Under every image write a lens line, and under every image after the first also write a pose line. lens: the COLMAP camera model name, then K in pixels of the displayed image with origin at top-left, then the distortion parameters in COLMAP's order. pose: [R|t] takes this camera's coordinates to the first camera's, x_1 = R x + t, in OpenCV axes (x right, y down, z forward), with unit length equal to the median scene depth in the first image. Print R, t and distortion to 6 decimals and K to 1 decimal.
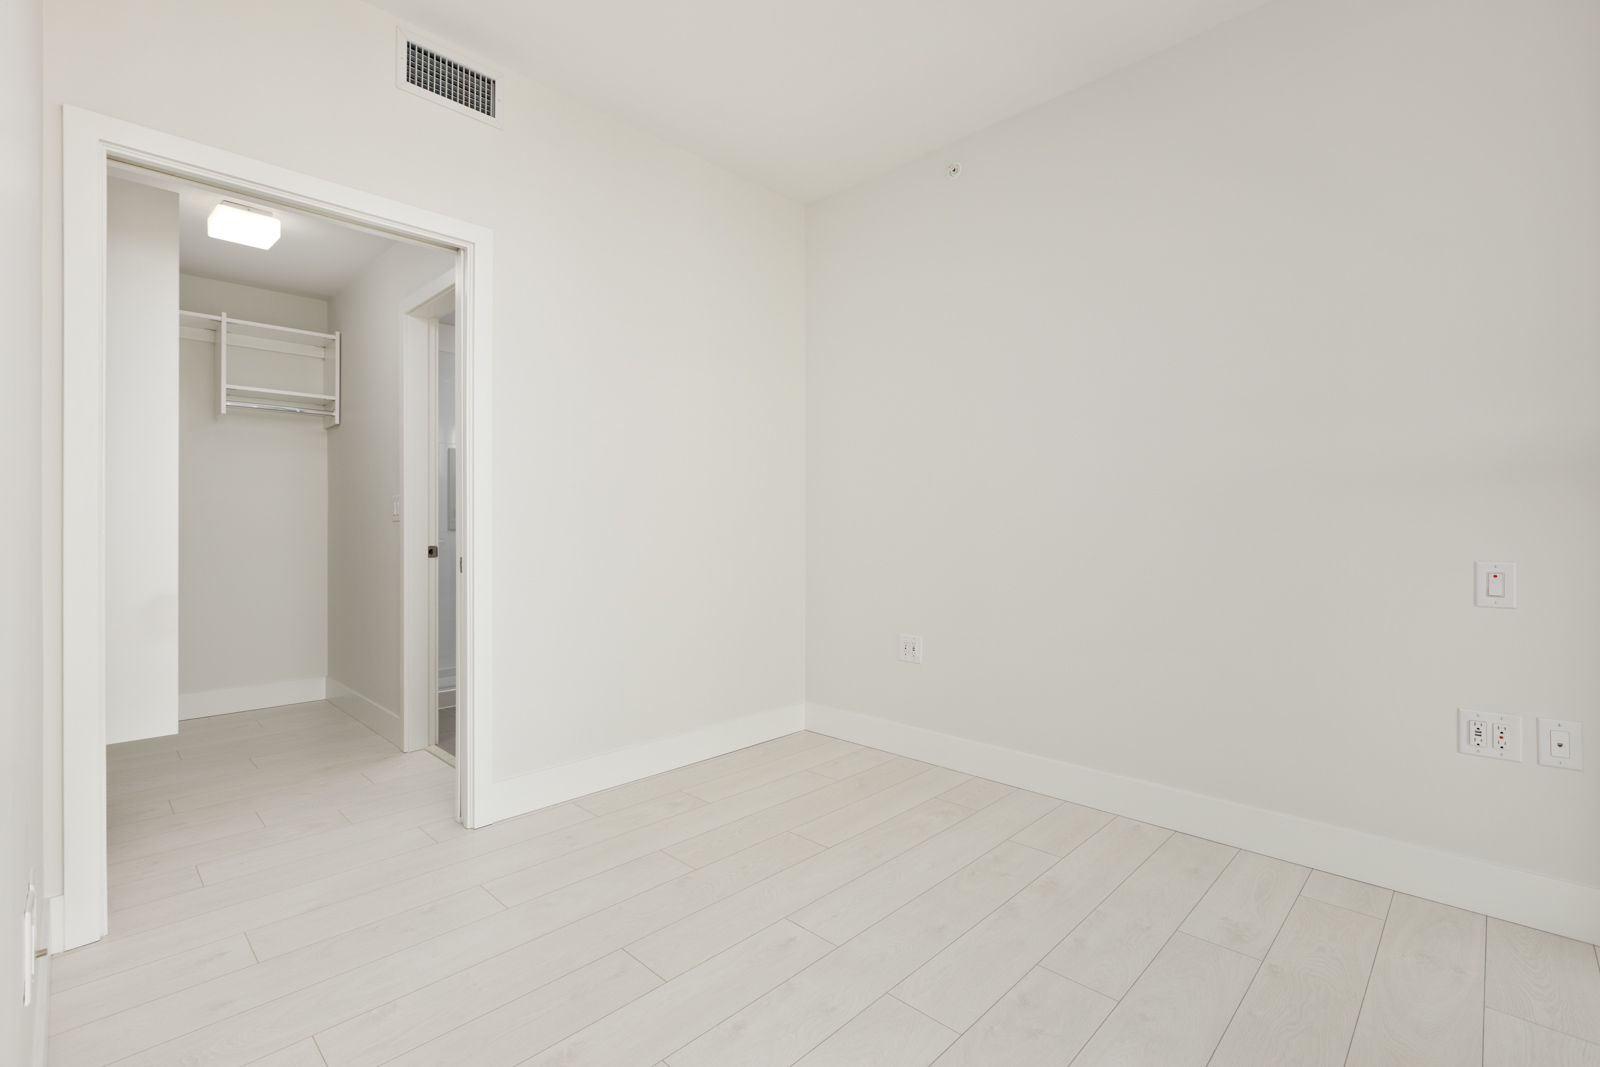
lens RADIAL K [[712.3, 0, 806.5], [0, 712.3, 521.8], [0, 0, 1]] dist [-0.002948, -0.001560]
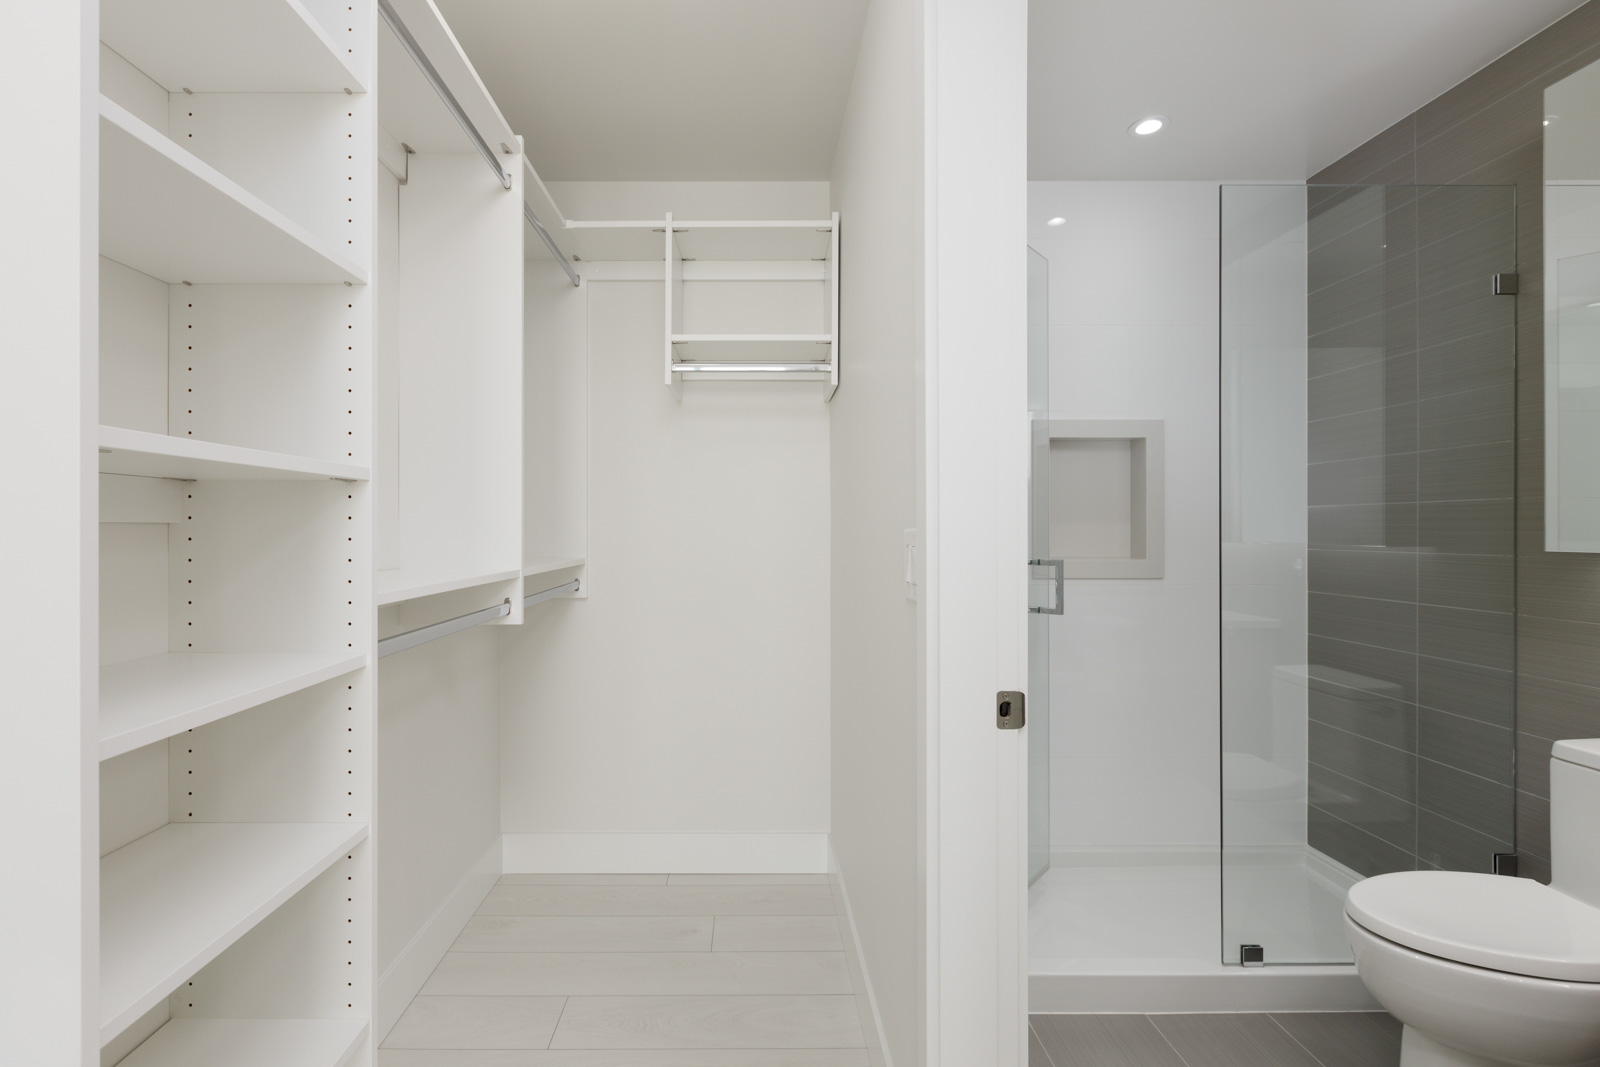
lens RADIAL K [[712.3, 0, 759.8], [0, 712.3, 532.0], [0, 0, 1]] dist [-0.002948, -0.001560]
pose [[0.692365, 0.000391, -0.721547, -0.344125], [0.004547, 0.999978, 0.004905, -0.034302], [0.721533, -0.006677, 0.692348, 0.645150]]
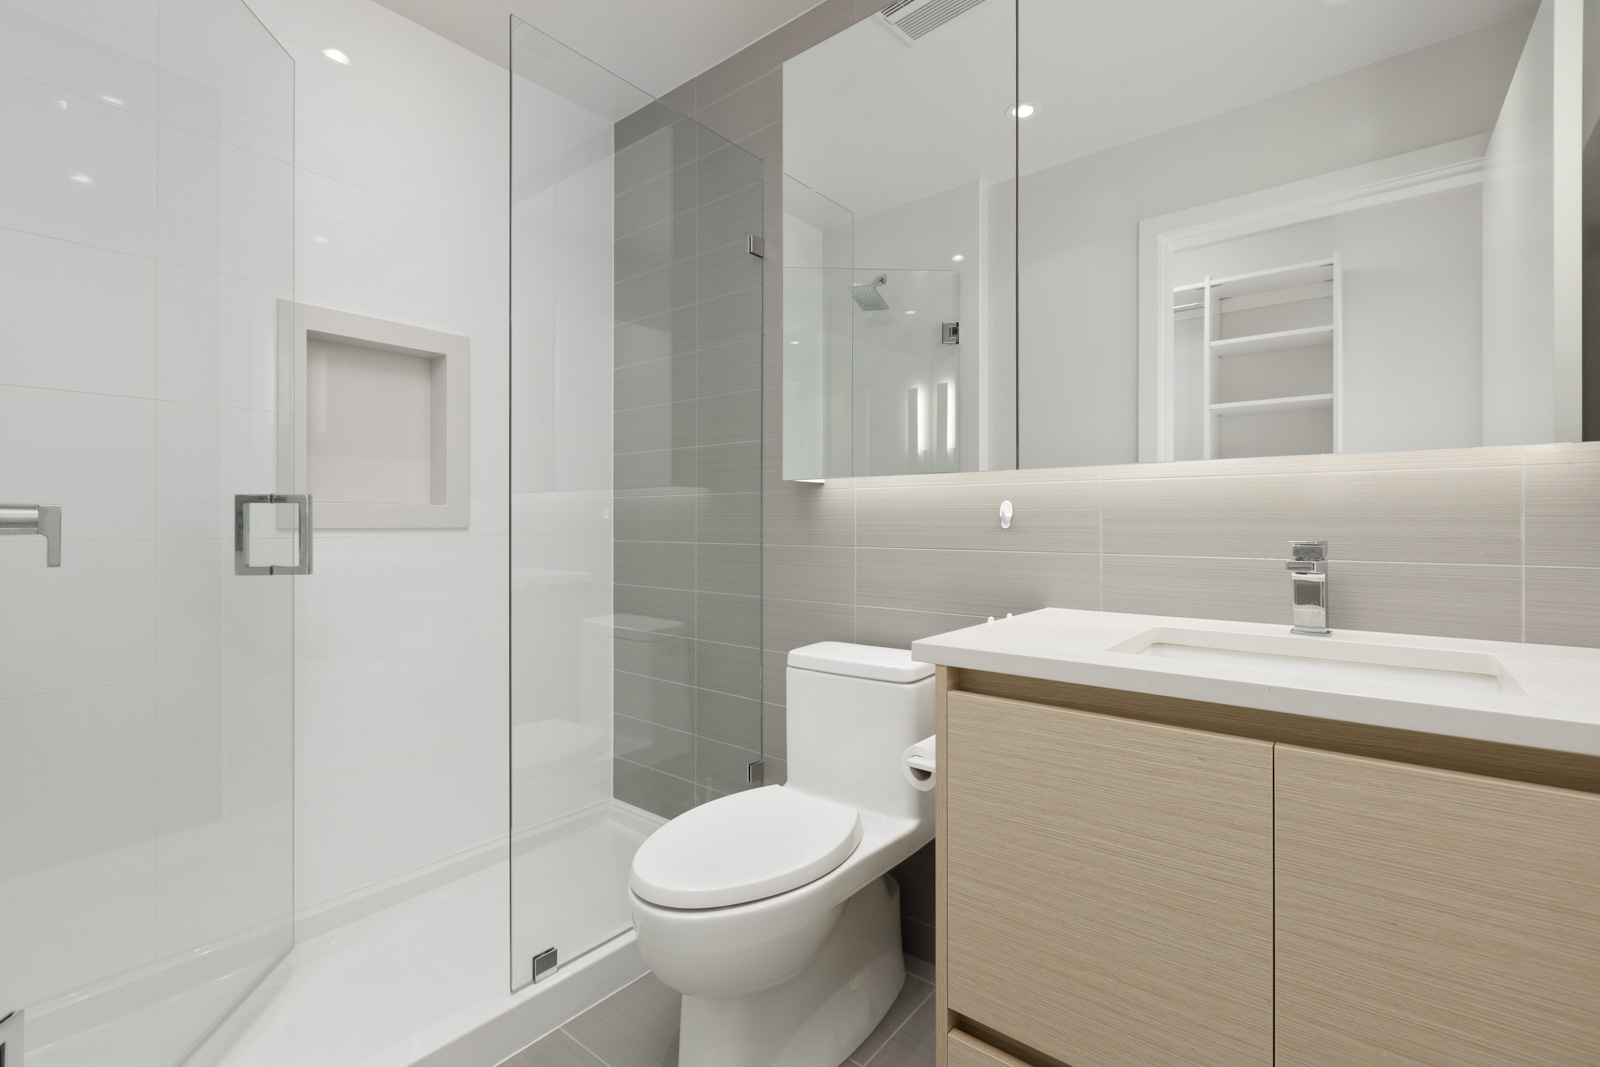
lens RADIAL K [[712.3, 0, 796.3], [0, 712.3, 525.3], [0, 0, 1]] dist [-0.002948, -0.001560]
pose [[0.997309, 0.000739, 0.073305, -0.346428], [-0.001473, 0.999949, 0.009962, -0.015768], [-0.073294, -0.010043, 0.997260, 0.720383]]
